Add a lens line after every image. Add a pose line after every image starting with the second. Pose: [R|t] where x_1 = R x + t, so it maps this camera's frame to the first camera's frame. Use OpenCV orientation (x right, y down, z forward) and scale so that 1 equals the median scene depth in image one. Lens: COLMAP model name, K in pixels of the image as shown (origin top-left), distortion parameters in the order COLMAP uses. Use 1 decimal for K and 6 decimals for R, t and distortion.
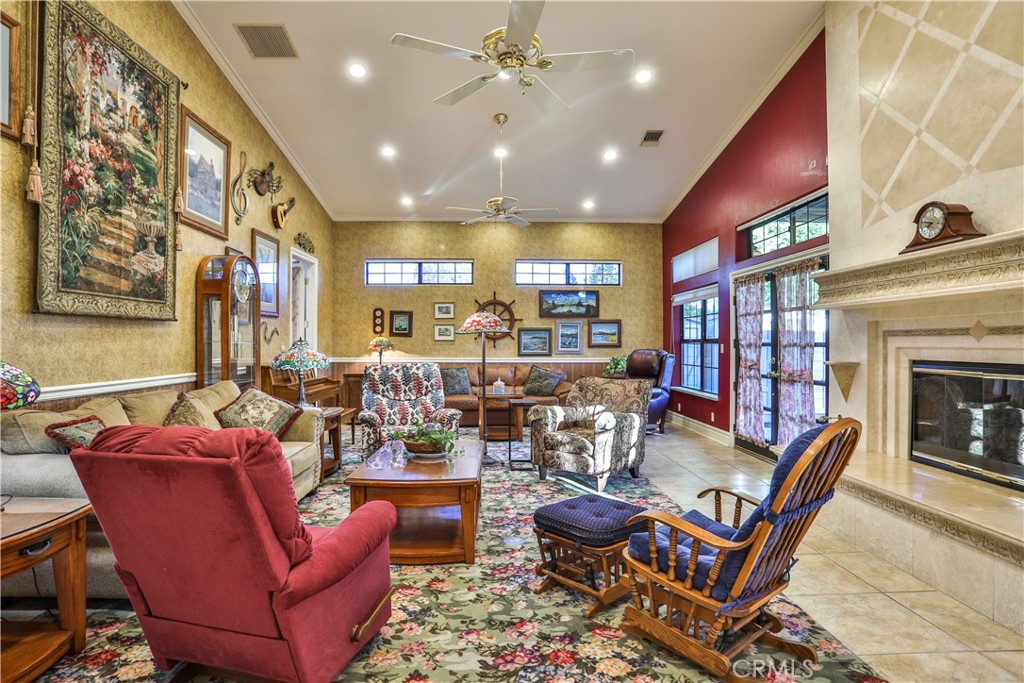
lens RADIAL K [[527.6, 0, 503.9], [0, 527.6, 343.3], [0, 0, 1]] dist [-0.071028, 0.026227]
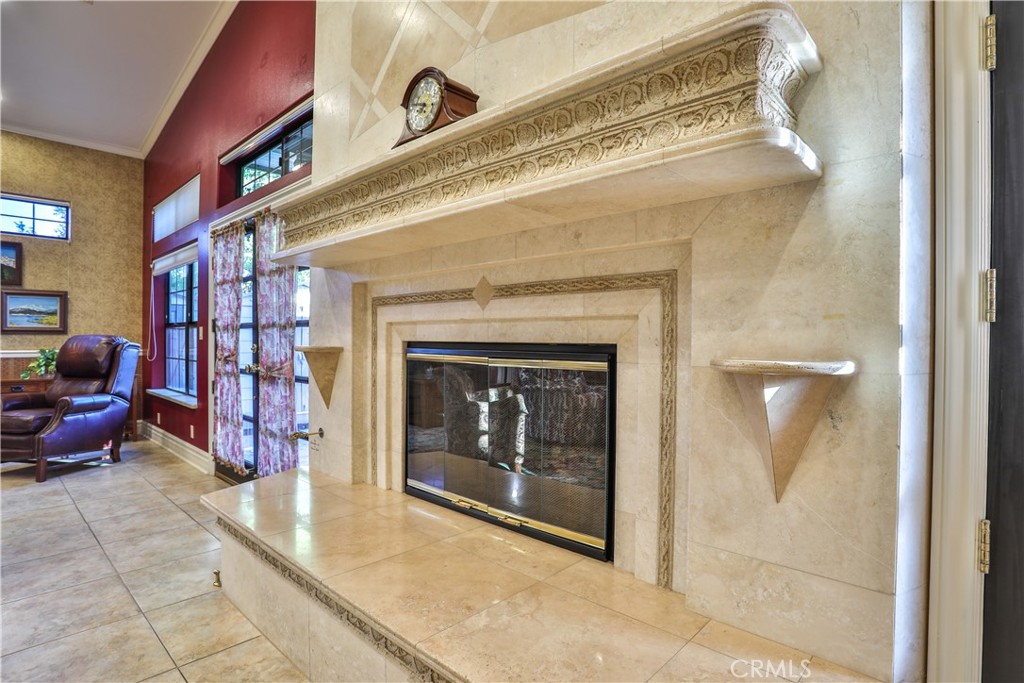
lens RADIAL K [[527.6, 0, 507.8], [0, 527.6, 342.0], [0, 0, 1]] dist [-0.071028, 0.026227]
pose [[0.700962, -0.000059, 0.713199, 0.309520], [-0.005679, 0.999968, 0.005664, 0.021990], [-0.713176, -0.008021, 0.700939, 0.325583]]
